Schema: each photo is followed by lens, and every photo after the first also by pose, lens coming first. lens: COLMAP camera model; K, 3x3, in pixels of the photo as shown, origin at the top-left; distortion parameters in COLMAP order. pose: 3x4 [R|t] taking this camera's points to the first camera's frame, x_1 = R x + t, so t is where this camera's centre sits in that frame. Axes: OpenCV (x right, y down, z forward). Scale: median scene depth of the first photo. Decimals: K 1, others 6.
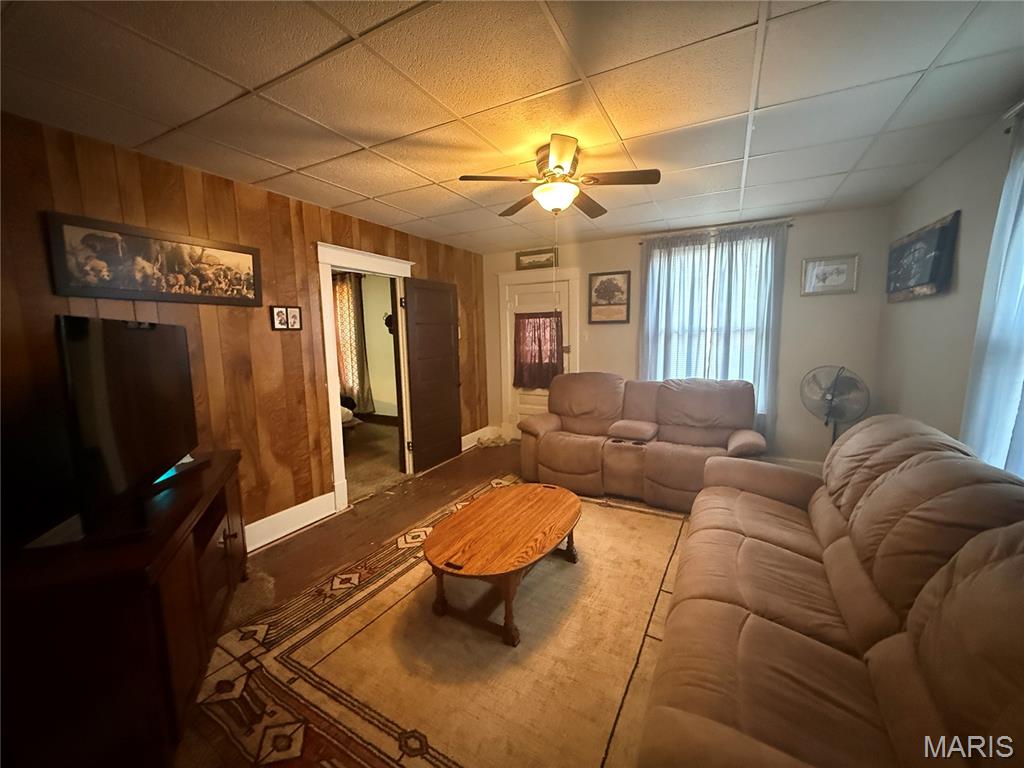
lens RADIAL K [[404.8, 0, 508.8], [0, 404.8, 382.9], [0, 0, 1]] dist [0.001093, 0.000066]
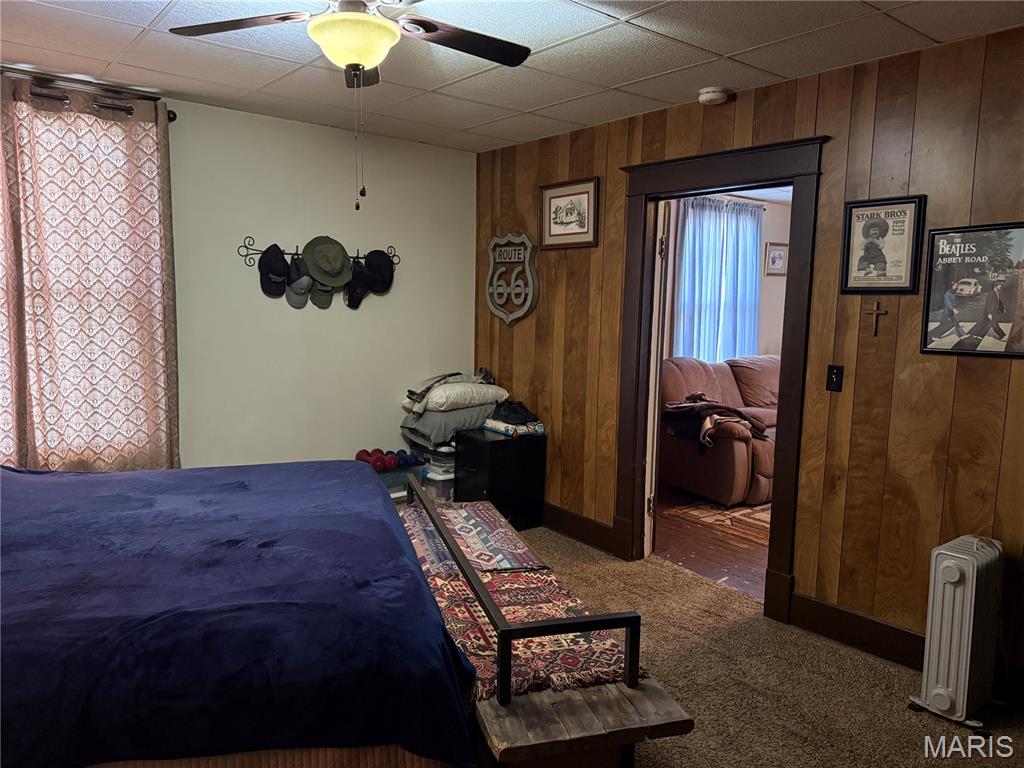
lens RADIAL K [[722.3, 0, 510.7], [0, 722.3, 386.5], [0, 0, 1]] dist [0.111453, -0.182349]
pose [[0.372258, -0.086878, 0.924054, -1.761639], [0.082598, 0.994760, 0.060250, -0.116736], [-0.924447, 0.053897, 0.377483, 1.149543]]
